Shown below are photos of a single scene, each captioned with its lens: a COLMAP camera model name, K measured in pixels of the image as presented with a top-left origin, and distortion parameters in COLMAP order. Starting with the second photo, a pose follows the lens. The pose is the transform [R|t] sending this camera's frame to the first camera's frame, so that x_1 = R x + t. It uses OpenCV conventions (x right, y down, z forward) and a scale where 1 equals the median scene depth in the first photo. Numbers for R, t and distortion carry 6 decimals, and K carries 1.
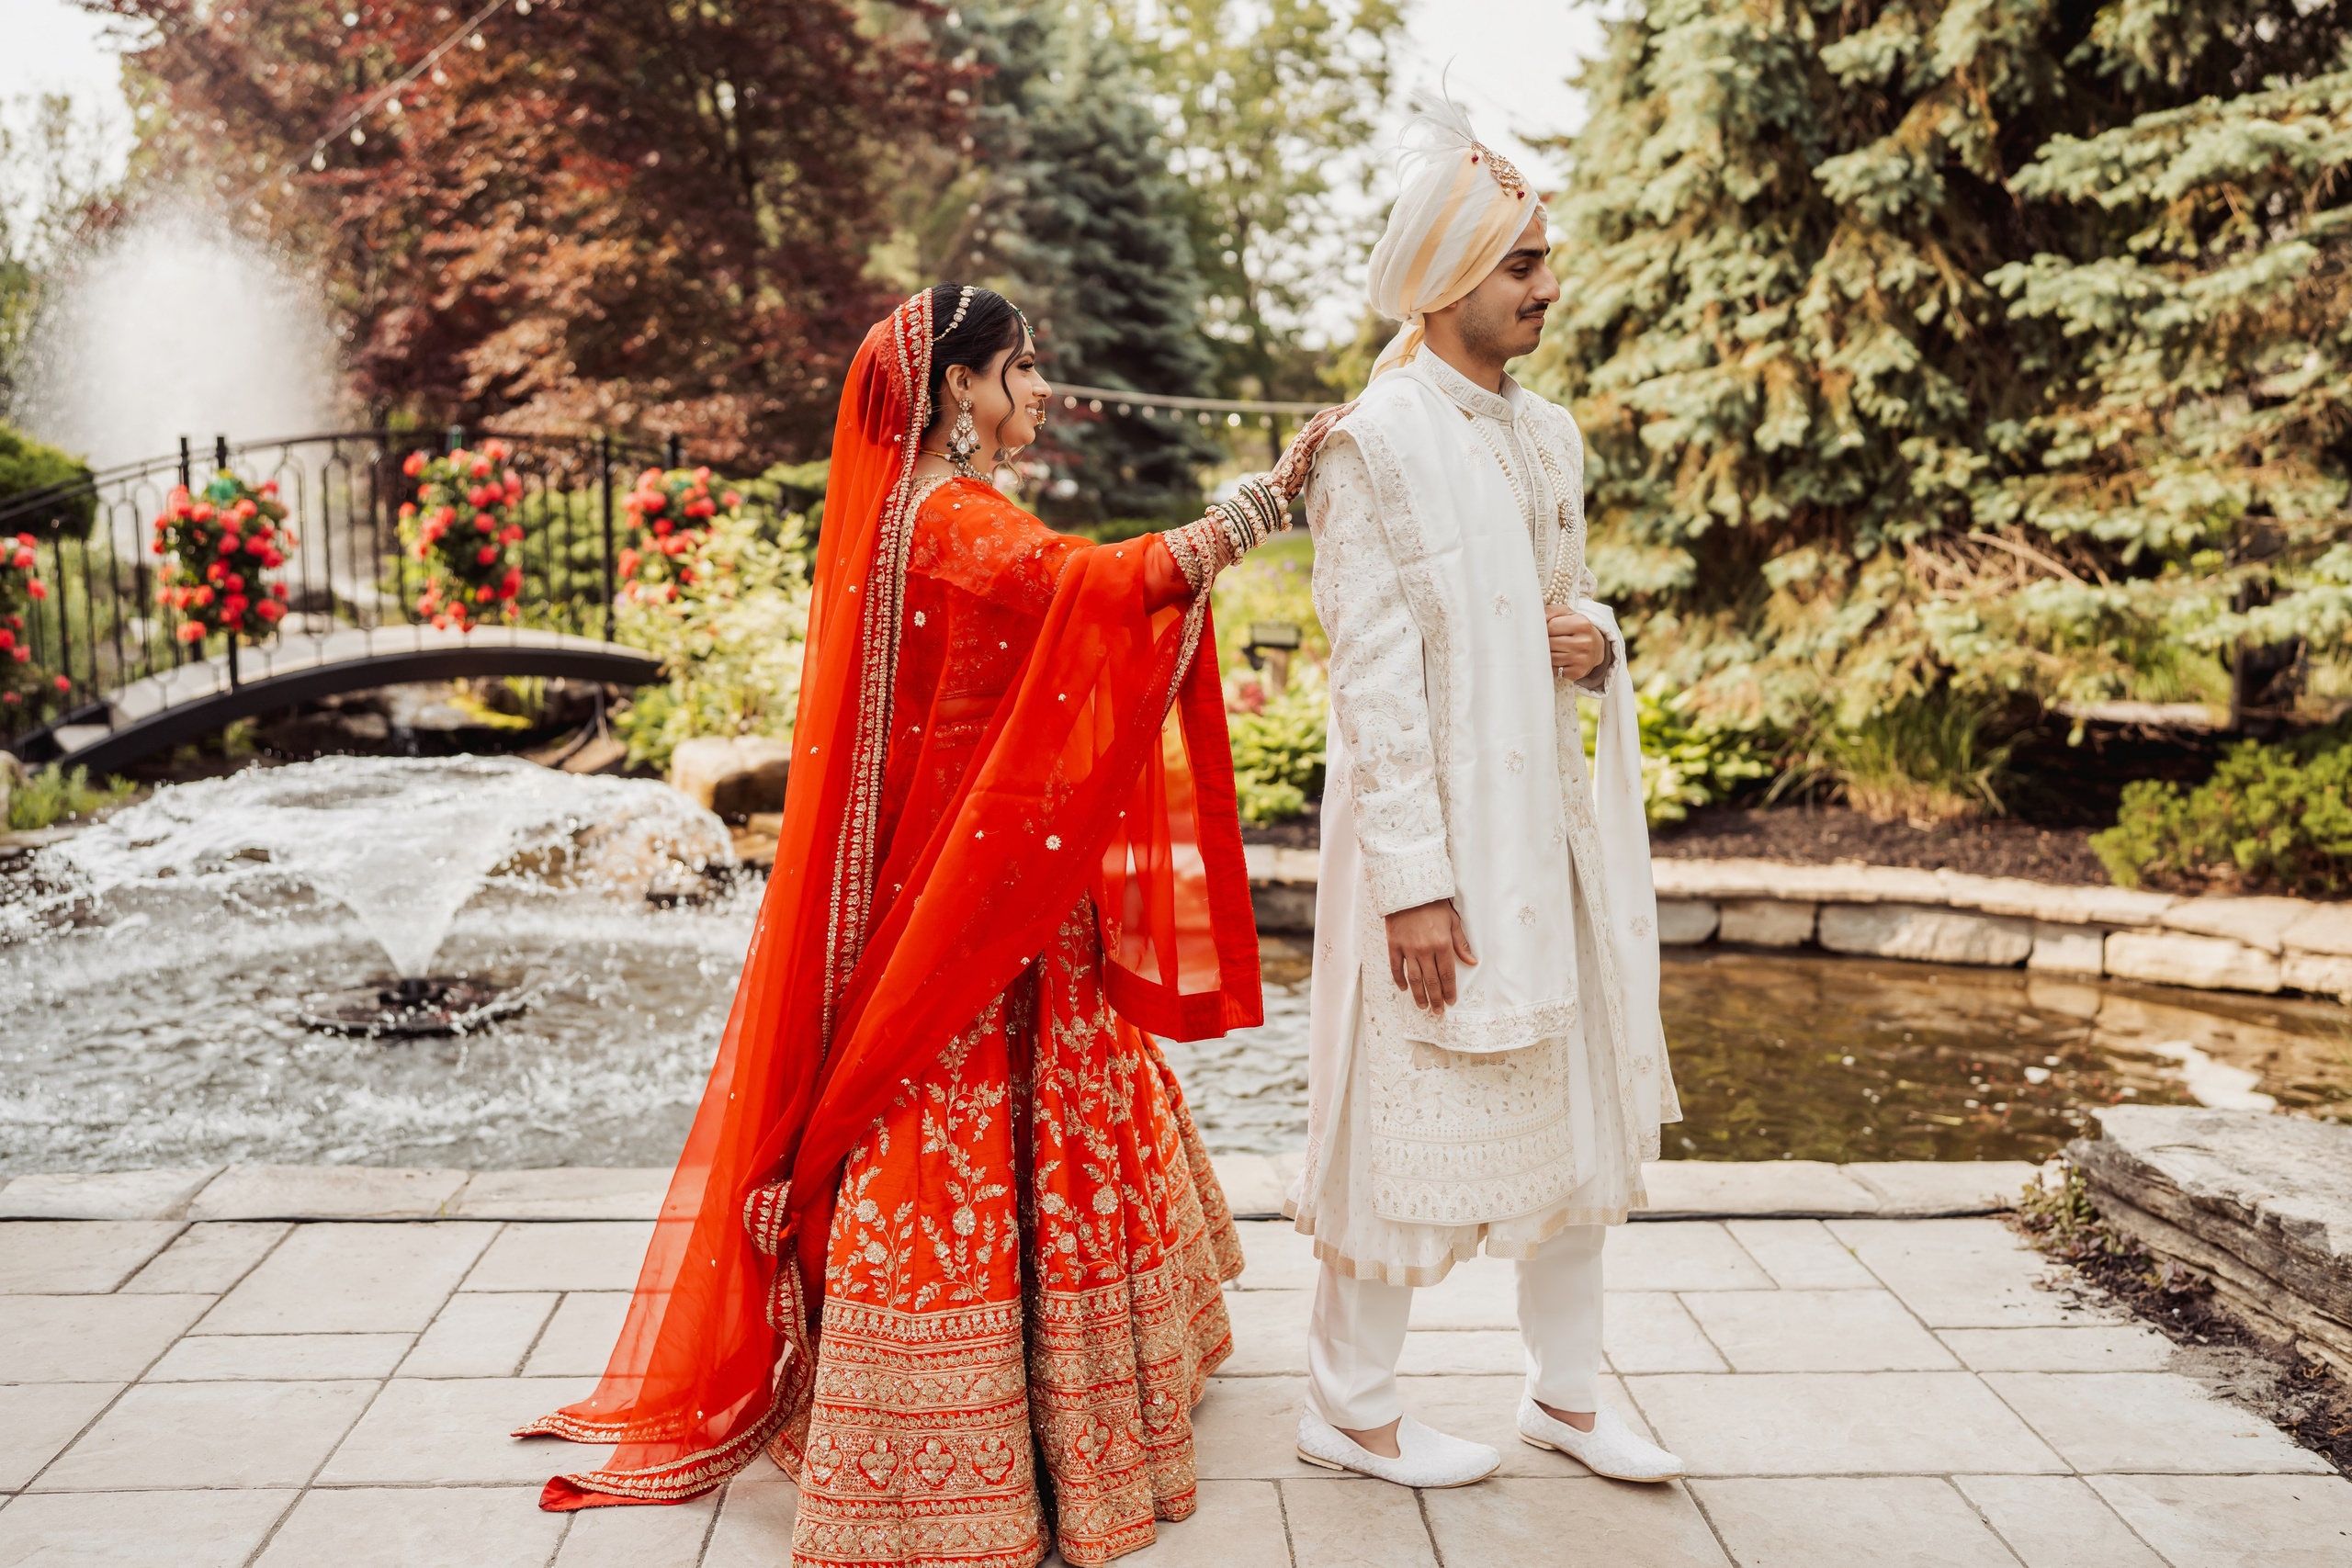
lens RADIAL K [[2534.8, 0, 1158.8], [0, 2534.8, 777.1], [0, 0, 1]] dist [0.011799, 0.000000]
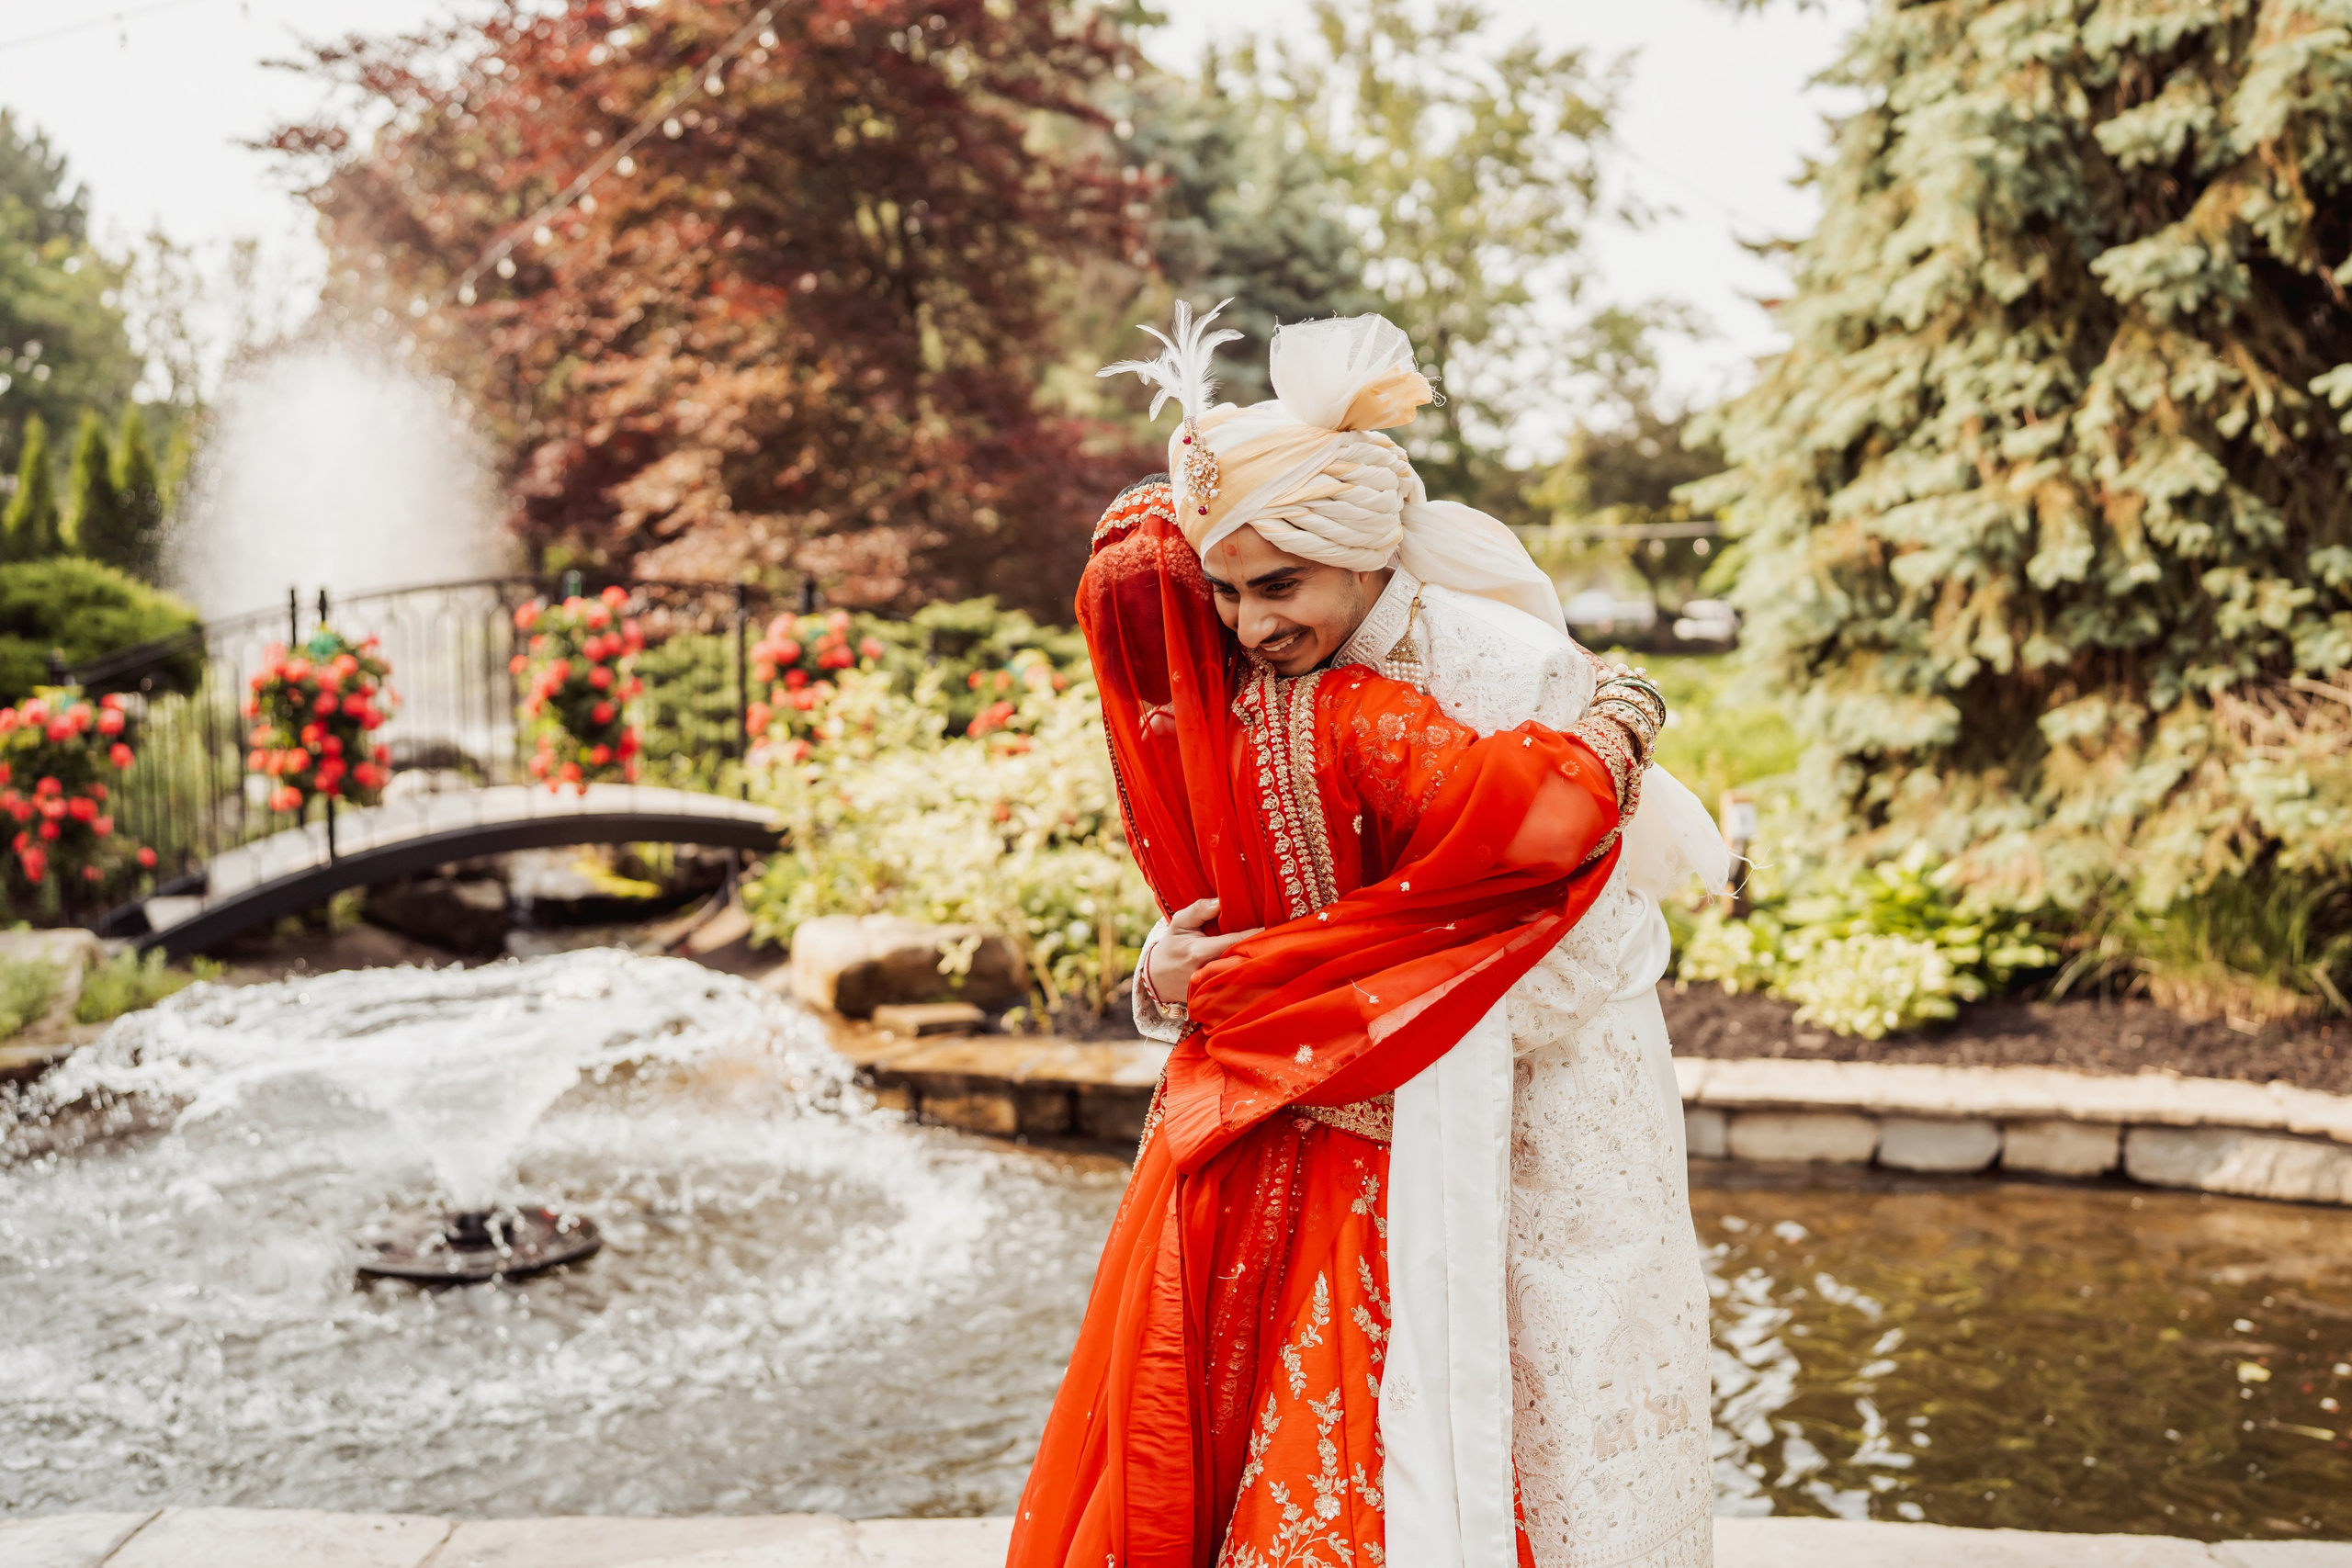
lens RADIAL K [[2534.8, 0, 1145.3], [0, 2534.8, 719.7], [0, 0, 1]] dist [0.011799, 0.000000]
pose [[0.995935, -0.006686, -0.089832, 0.012402], [0.000680, 0.997772, -0.066717, -0.024488], [0.090077, 0.066385, 0.993720, 0.111516]]
